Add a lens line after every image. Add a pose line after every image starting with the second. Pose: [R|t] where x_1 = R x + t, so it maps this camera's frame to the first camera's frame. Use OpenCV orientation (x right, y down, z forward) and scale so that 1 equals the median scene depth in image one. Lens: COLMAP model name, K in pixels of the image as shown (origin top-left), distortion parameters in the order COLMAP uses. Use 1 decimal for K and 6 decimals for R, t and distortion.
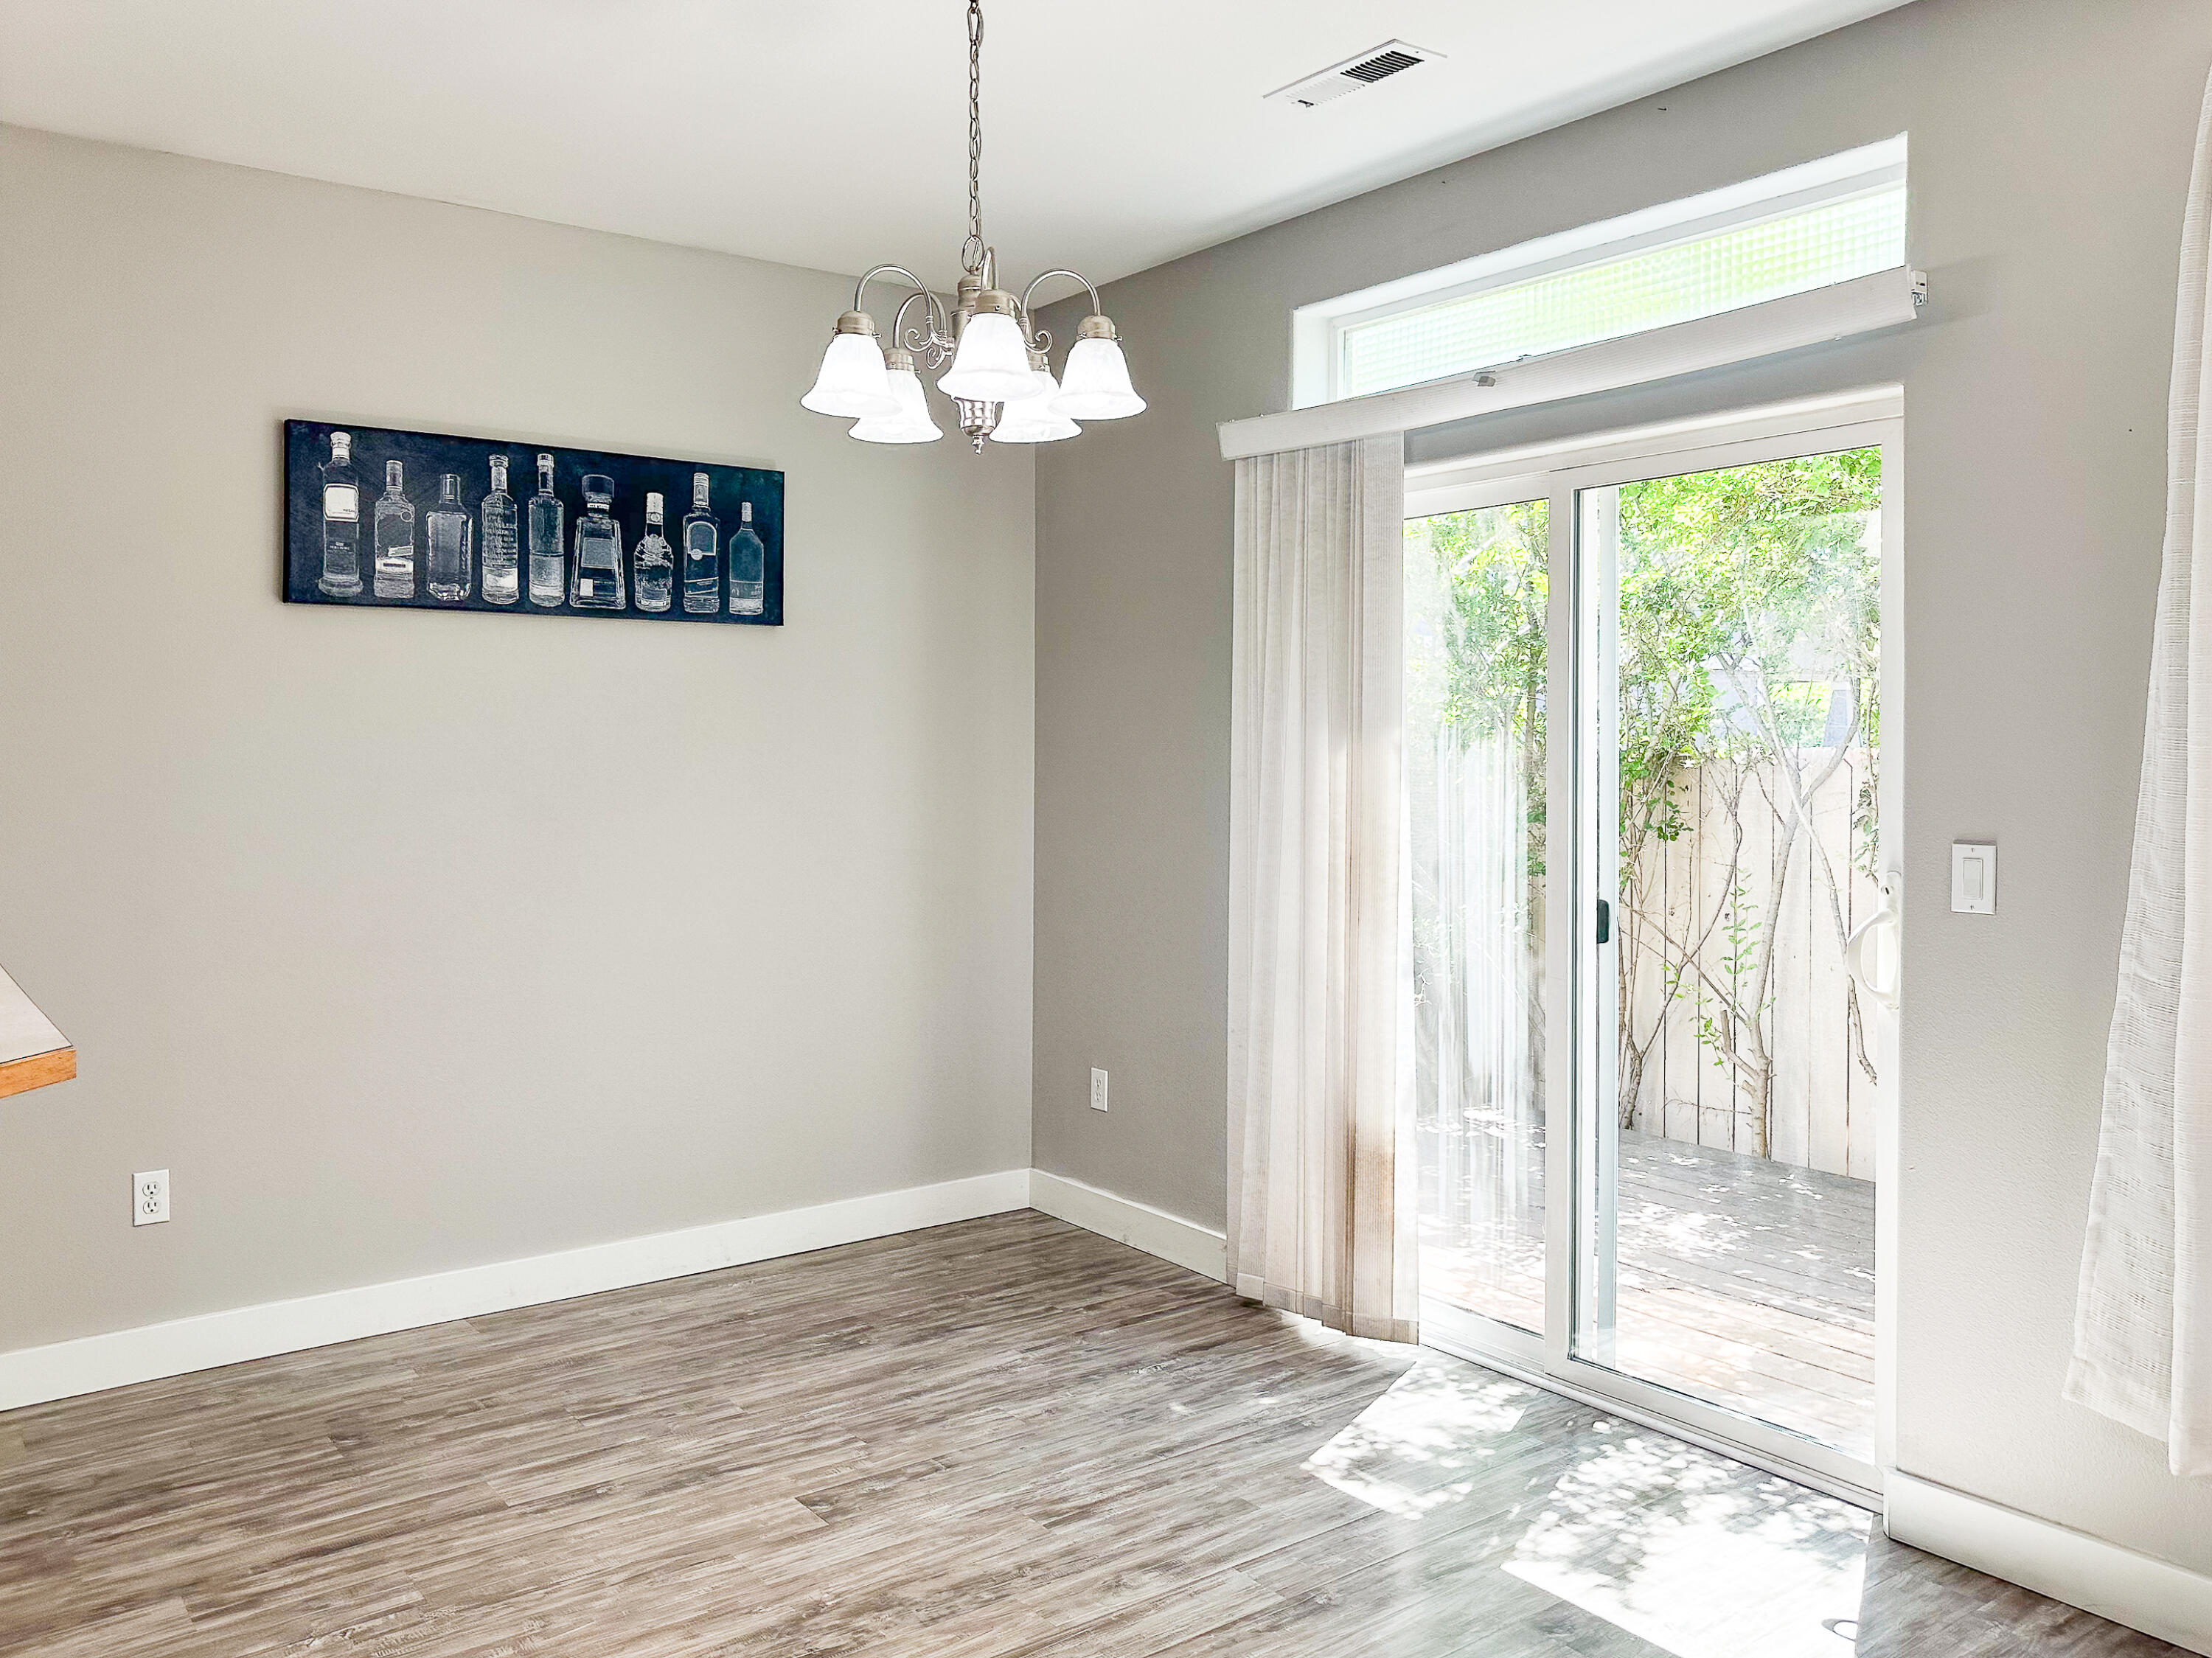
lens RADIAL K [[1621.5, 0, 1107.9], [0, 1621.5, 817.1], [0, 0, 1]] dist [-0.017948, -0.004101]
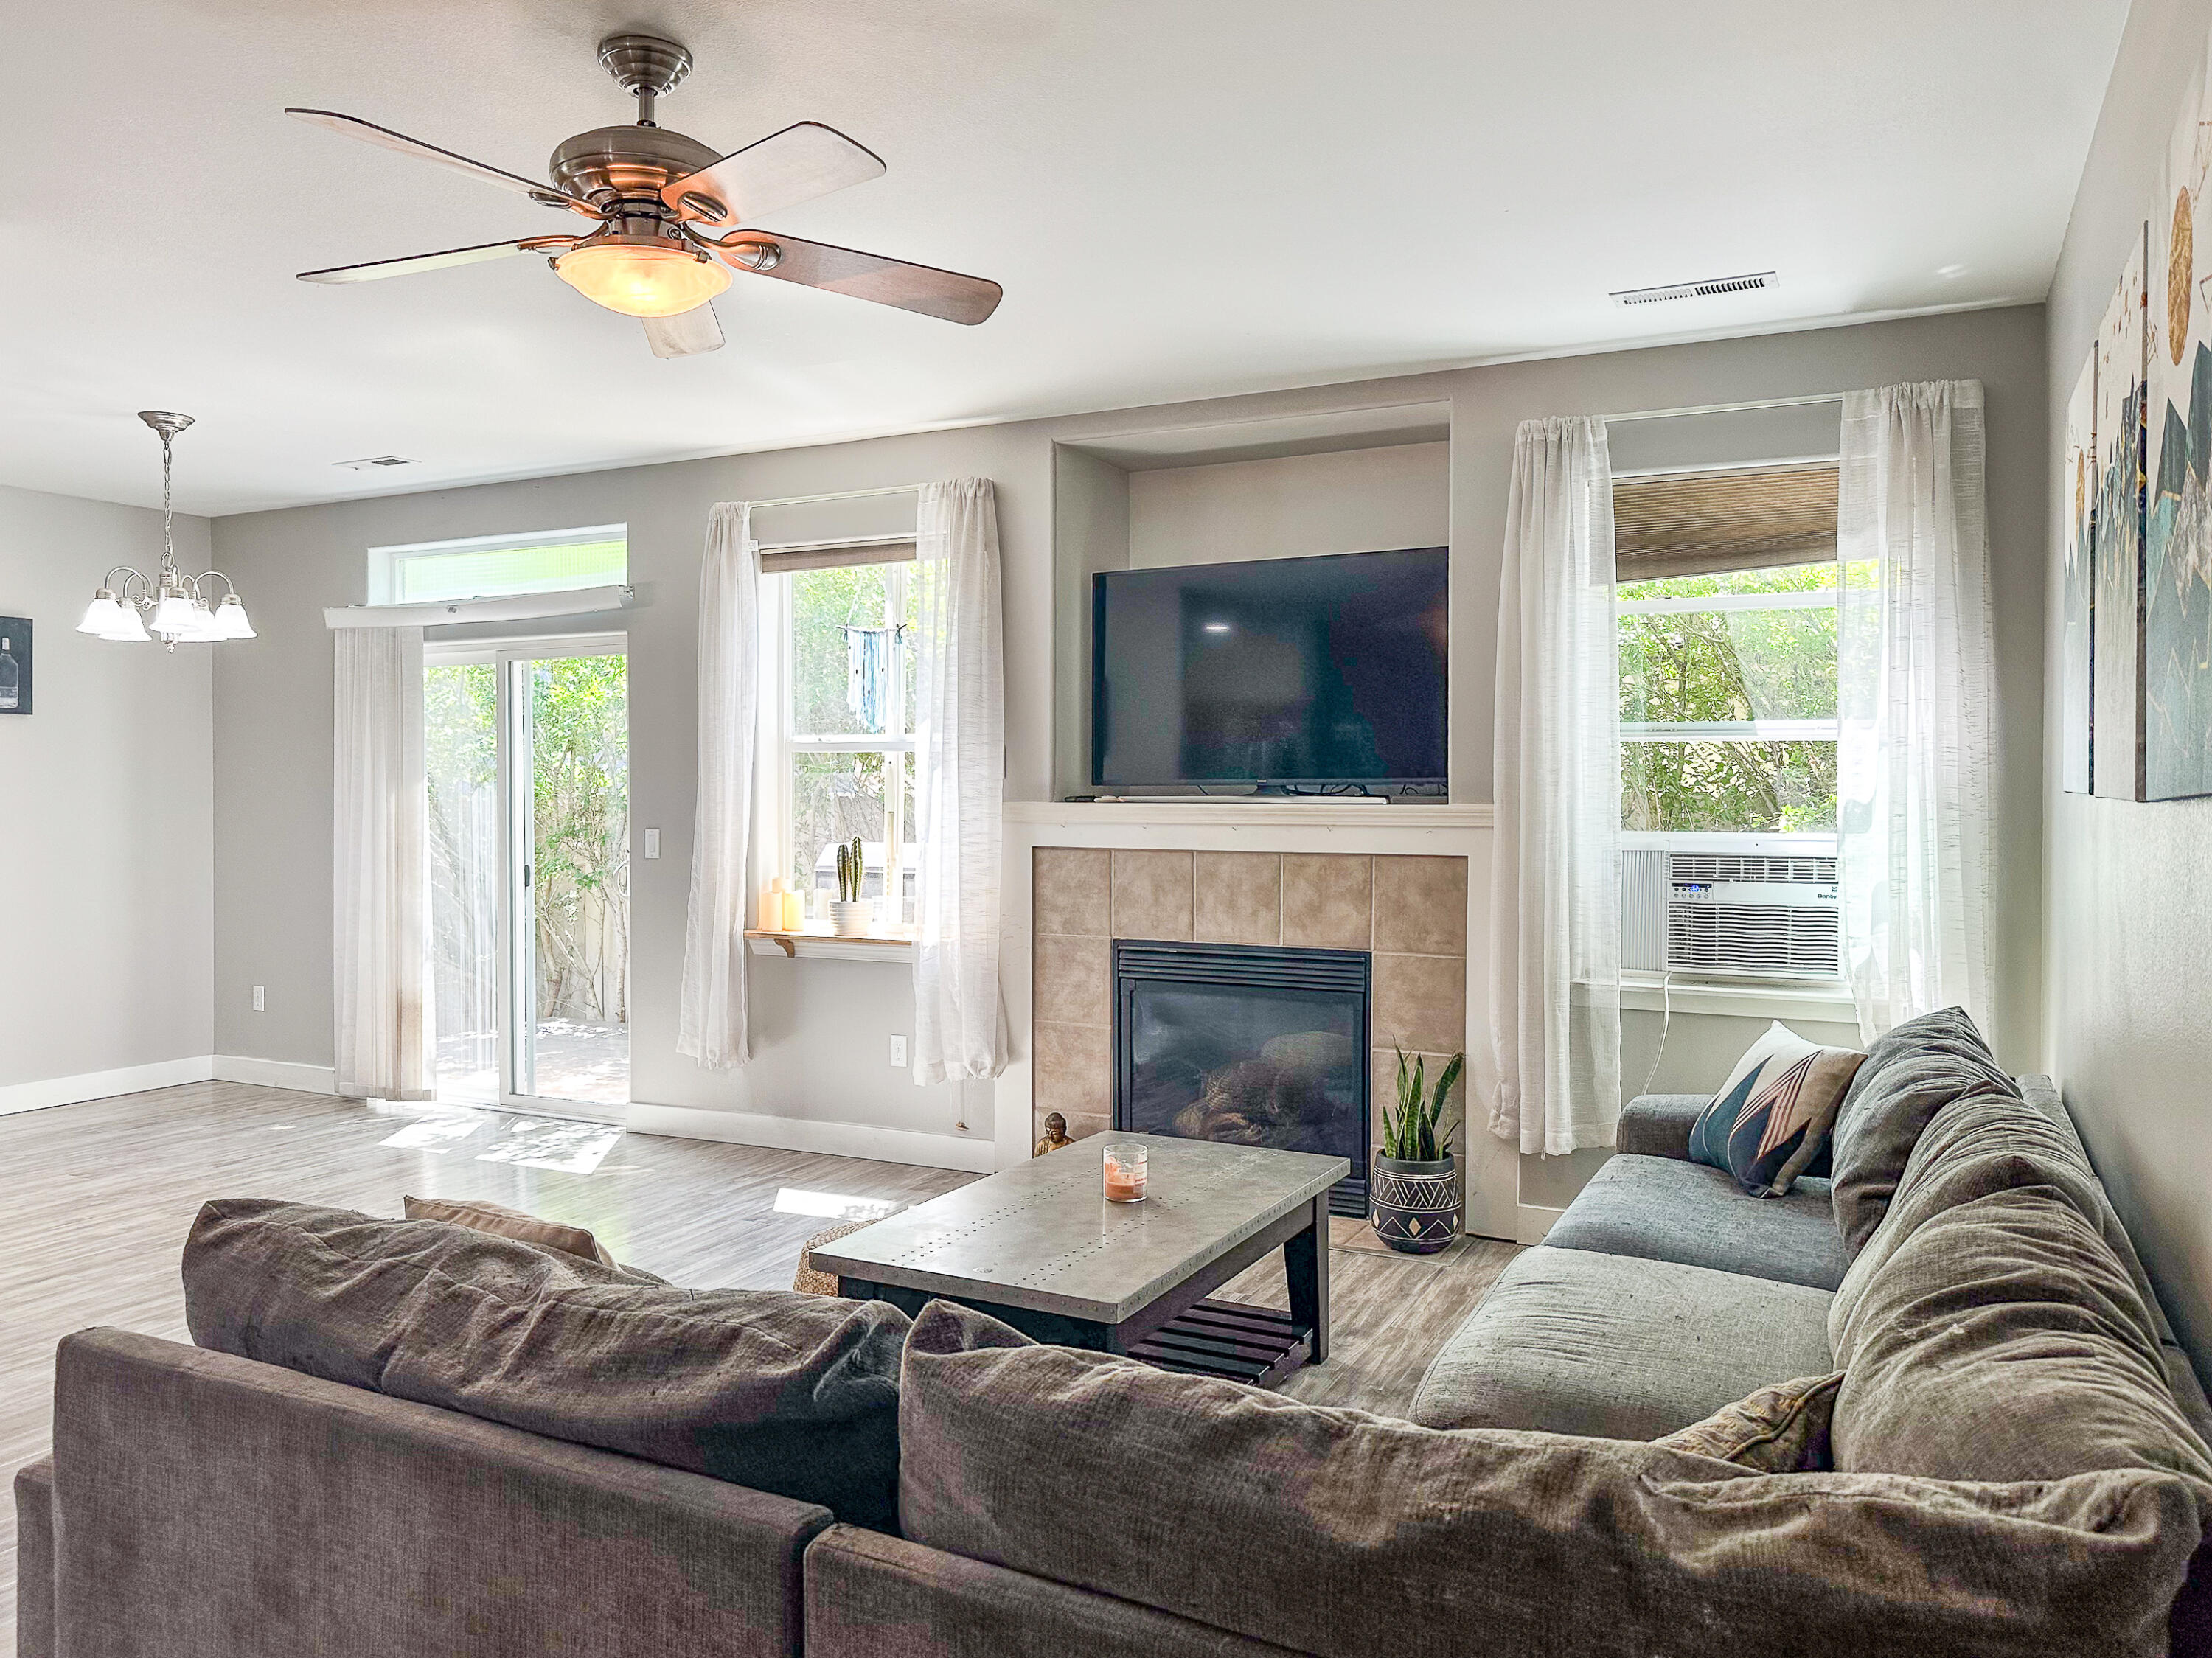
lens RADIAL K [[1621.5, 0, 1107.9], [0, 1621.5, 817.1], [0, 0, 1]] dist [-0.017948, -0.004101]
pose [[0.902474, -0.010759, 0.430609, 0.085508], [0.022594, 0.999494, -0.022380, 0.048916], [-0.430151, 0.029926, 0.902261, -1.037802]]
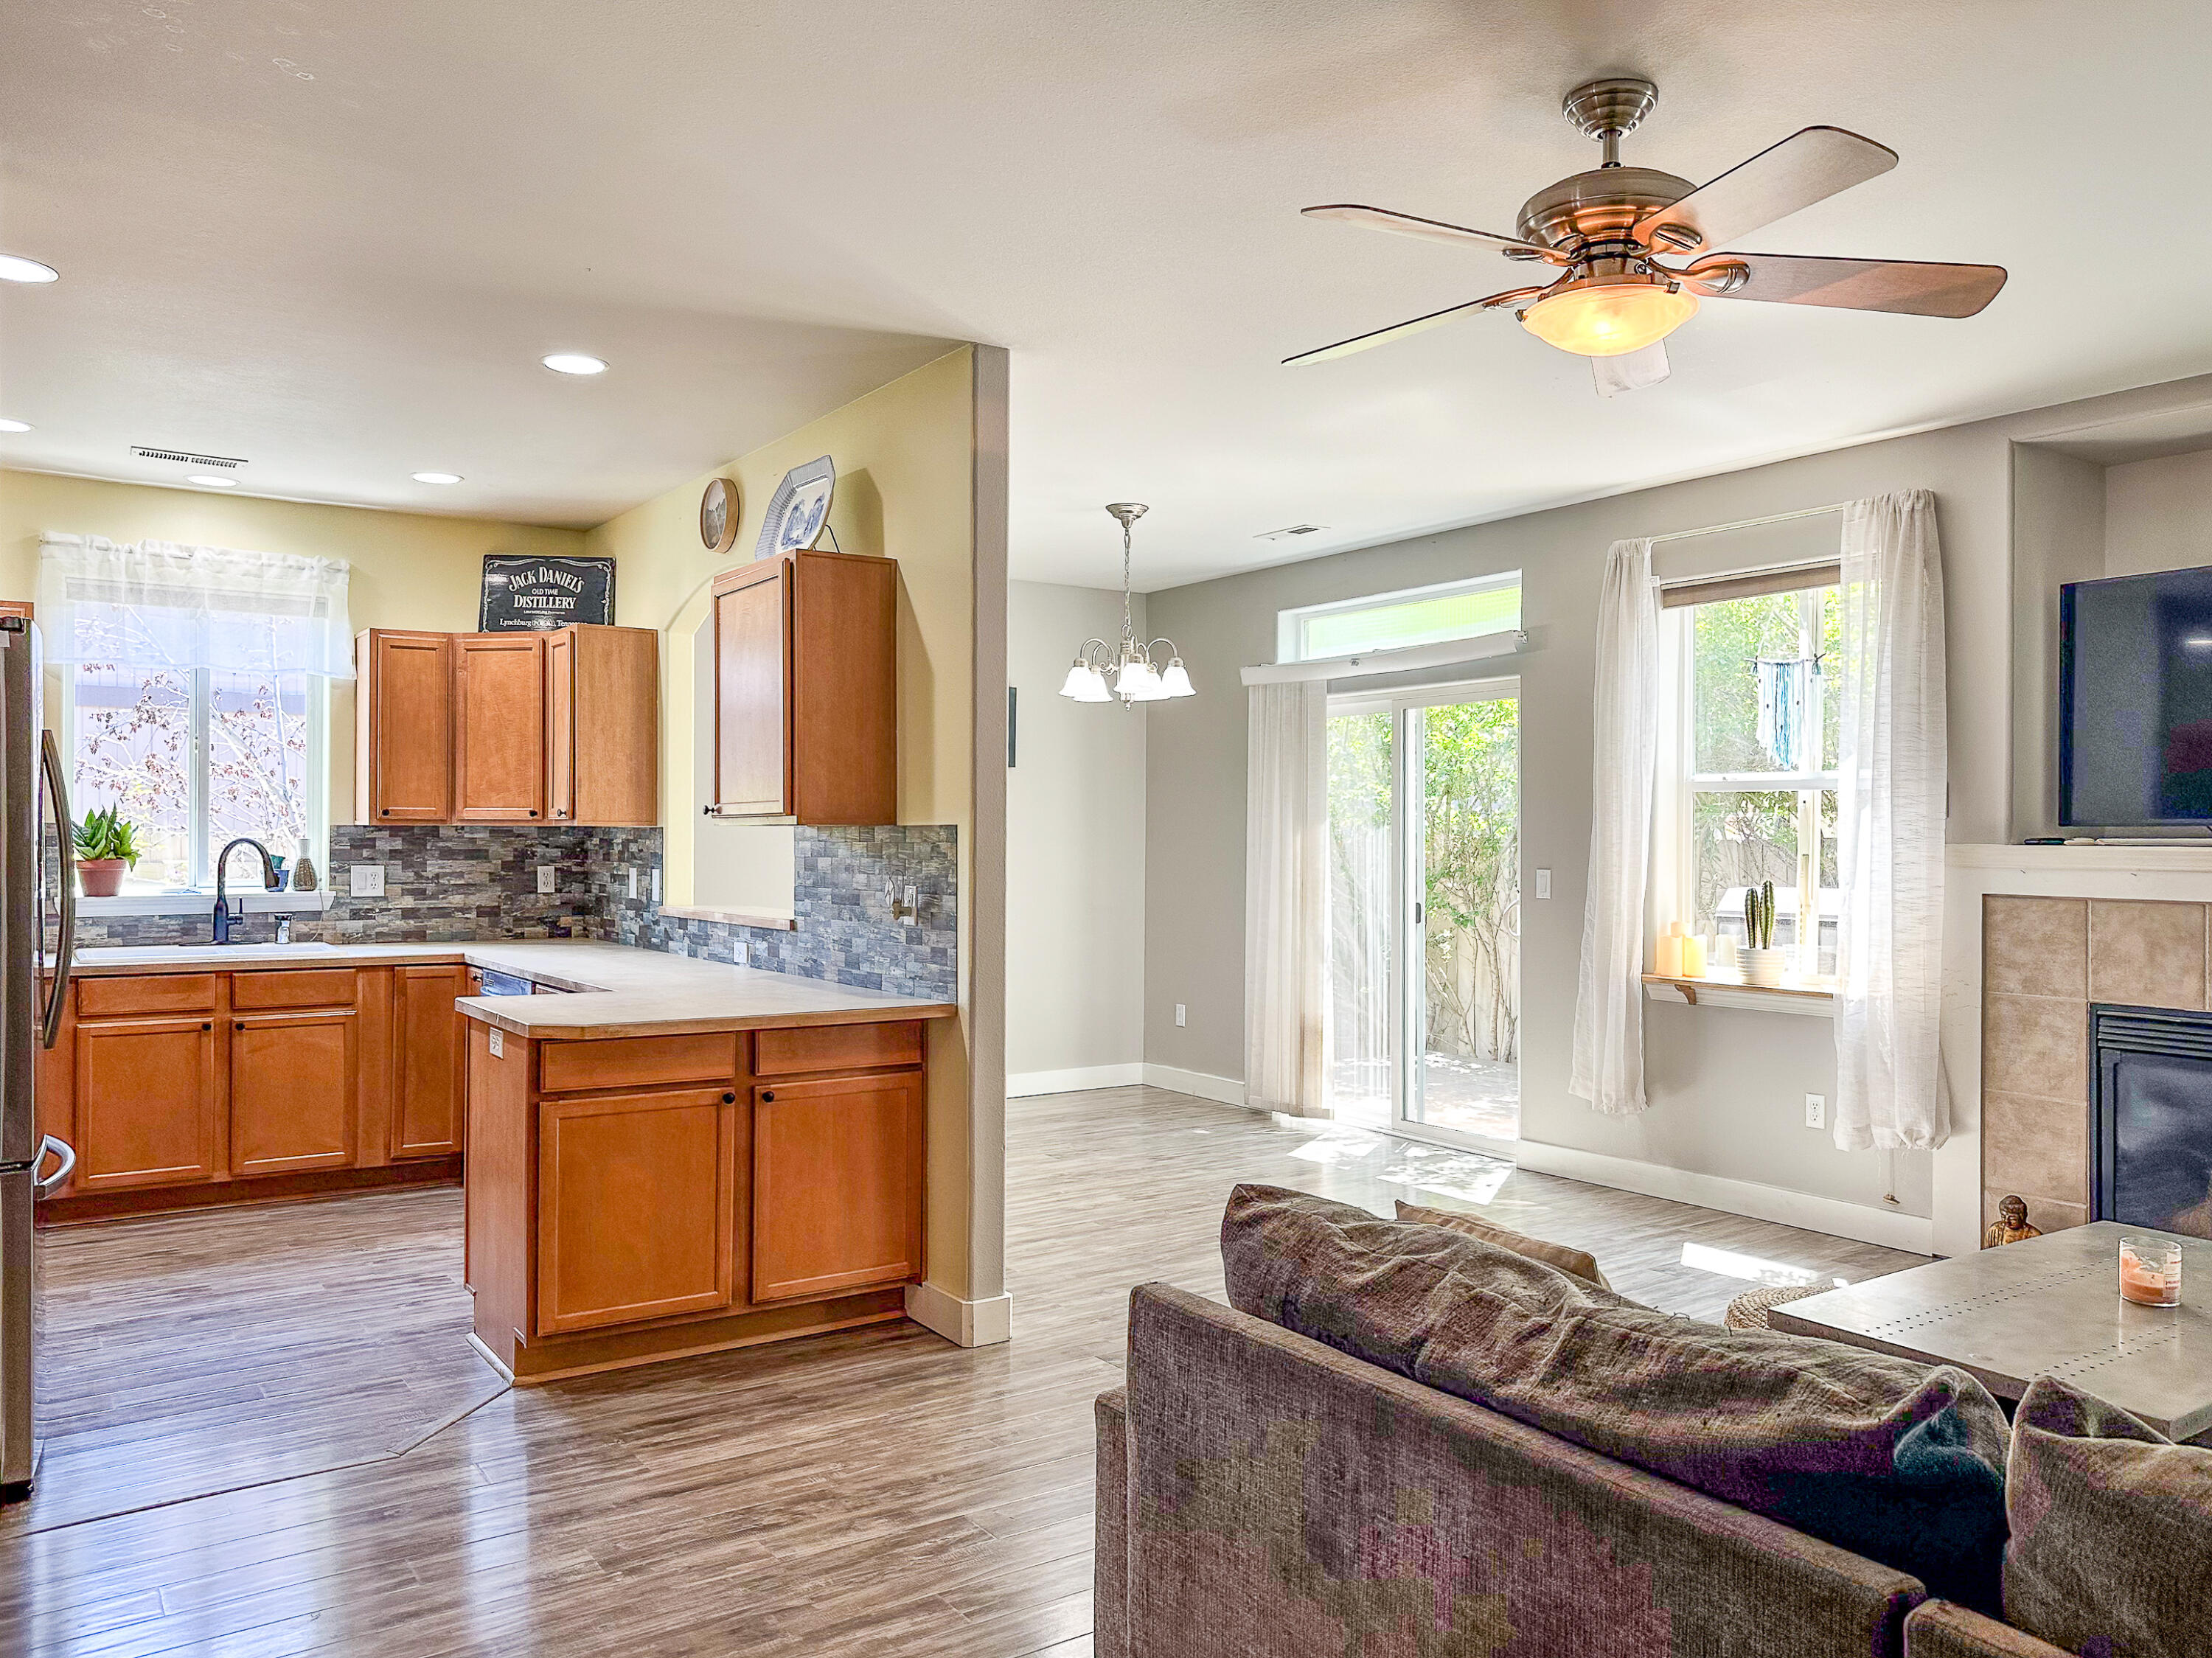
lens RADIAL K [[1604.8, 0, 1067.5], [0, 1604.8, 832.1], [0, 0, 1]] dist [-0.017909, -0.004979]
pose [[0.996495, 0.000843, -0.083646, 0.023362], [-0.004780, 0.998889, -0.046872, 0.055056], [0.083513, 0.047107, 0.995393, -1.031833]]
